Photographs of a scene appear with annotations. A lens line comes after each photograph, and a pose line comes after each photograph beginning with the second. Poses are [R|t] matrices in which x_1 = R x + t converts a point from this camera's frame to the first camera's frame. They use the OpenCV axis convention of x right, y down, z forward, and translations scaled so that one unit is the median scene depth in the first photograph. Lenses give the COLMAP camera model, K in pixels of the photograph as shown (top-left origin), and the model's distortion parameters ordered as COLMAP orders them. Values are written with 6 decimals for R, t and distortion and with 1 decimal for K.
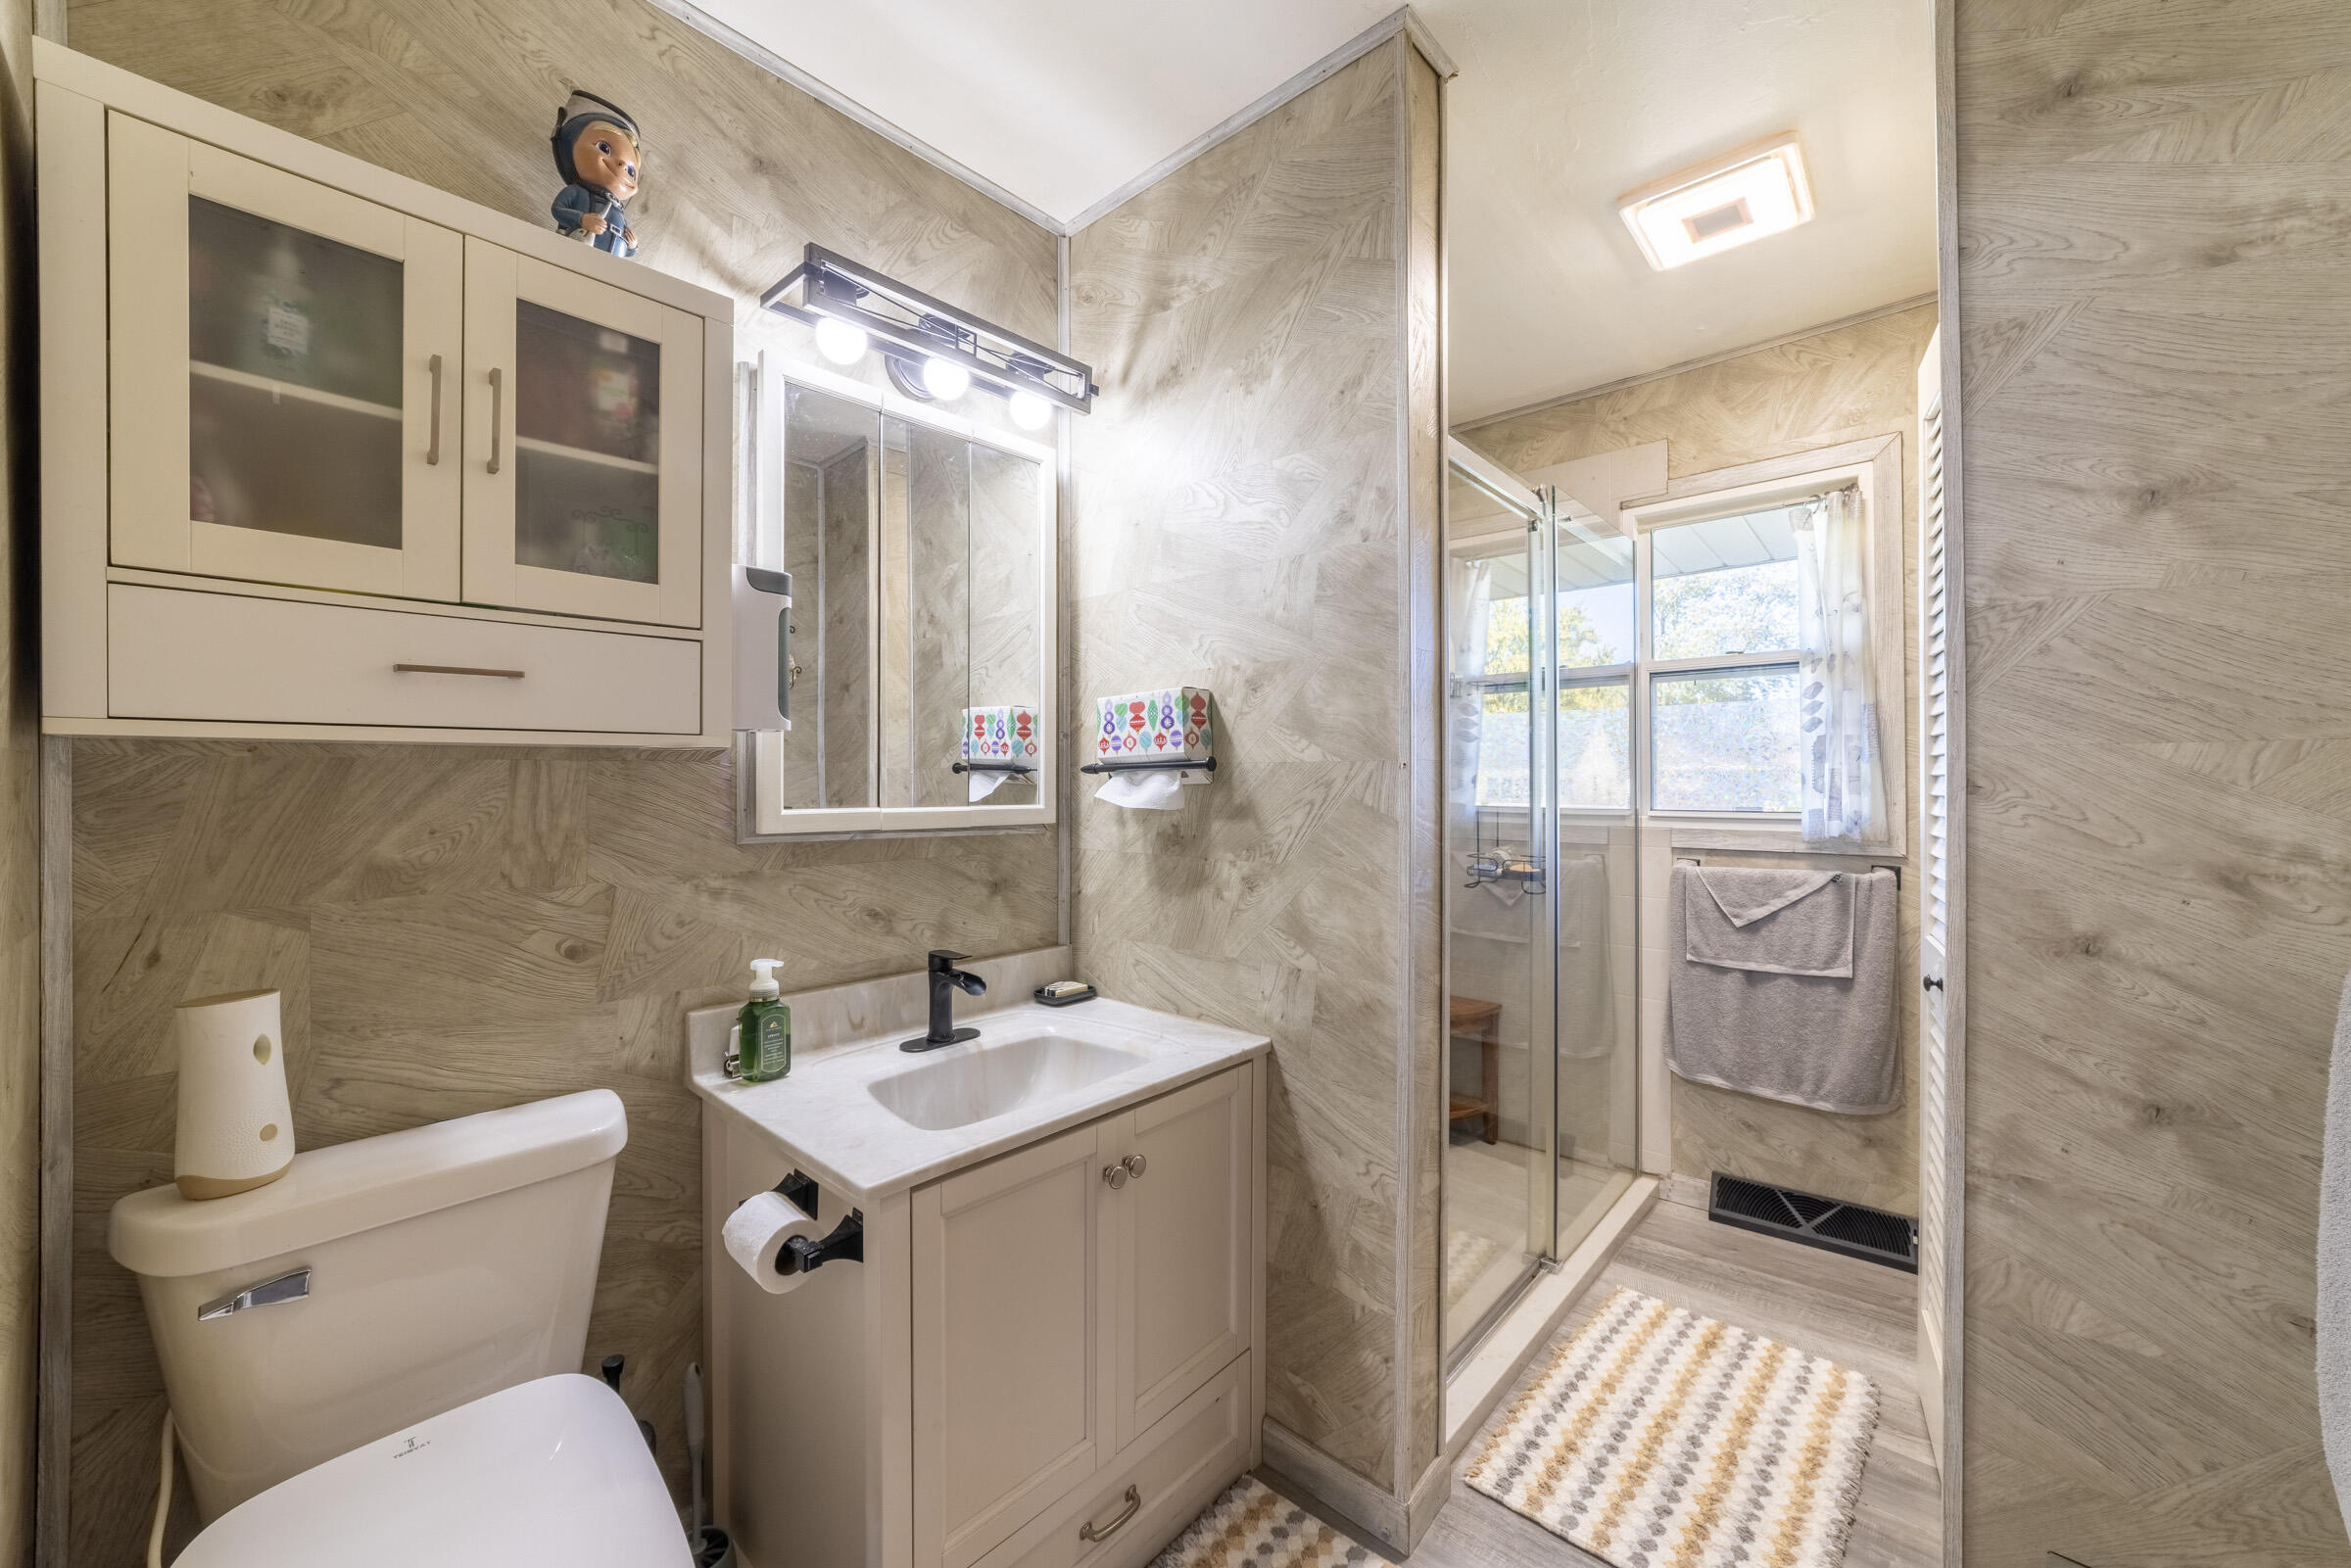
lens RADIAL K [[891.7, 0, 1164.5], [0, 891.7, 774.9], [0, 0, 1]] dist [-0.029500, 0.008439]
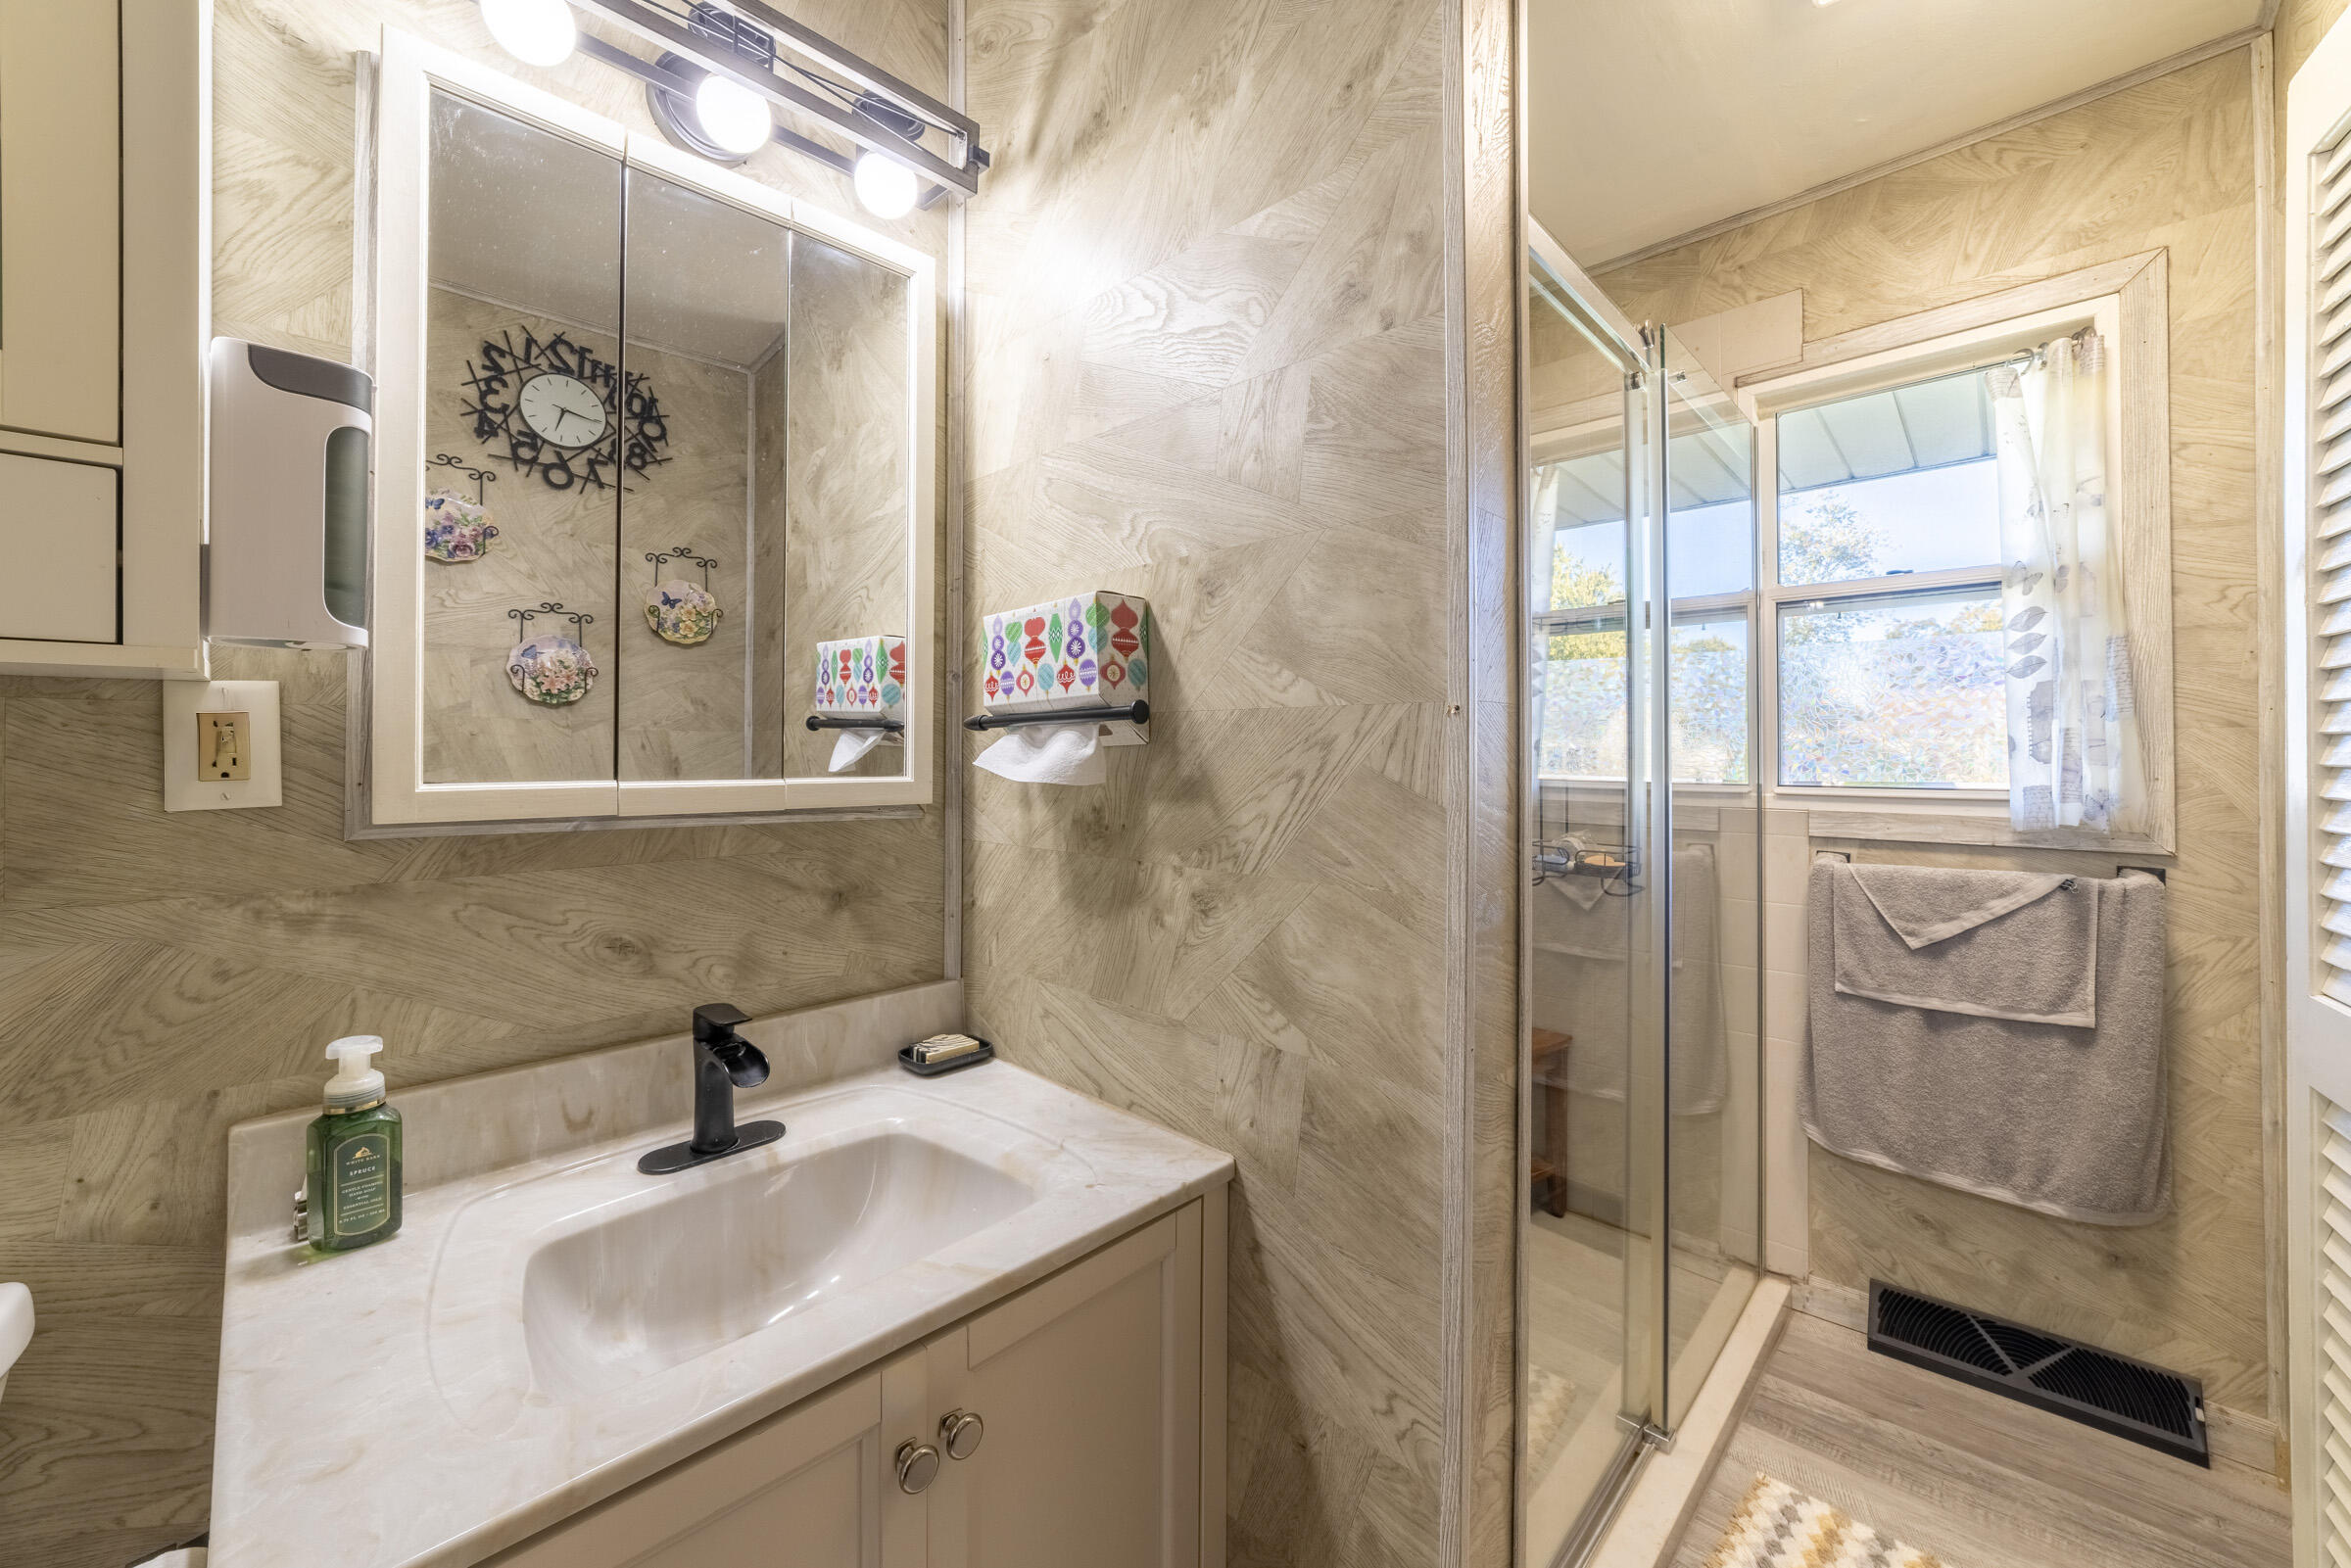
lens RADIAL K [[896.4, 0, 1164.1], [0, 896.4, 742.0], [0, 0, 1]] dist [-0.029522, 0.008401]
pose [[0.999376, 0.001984, -0.035255, 0.081472], [-0.002123, 0.999990, -0.003890, 0.009606], [0.035247, 0.003962, 0.999371, 0.335110]]
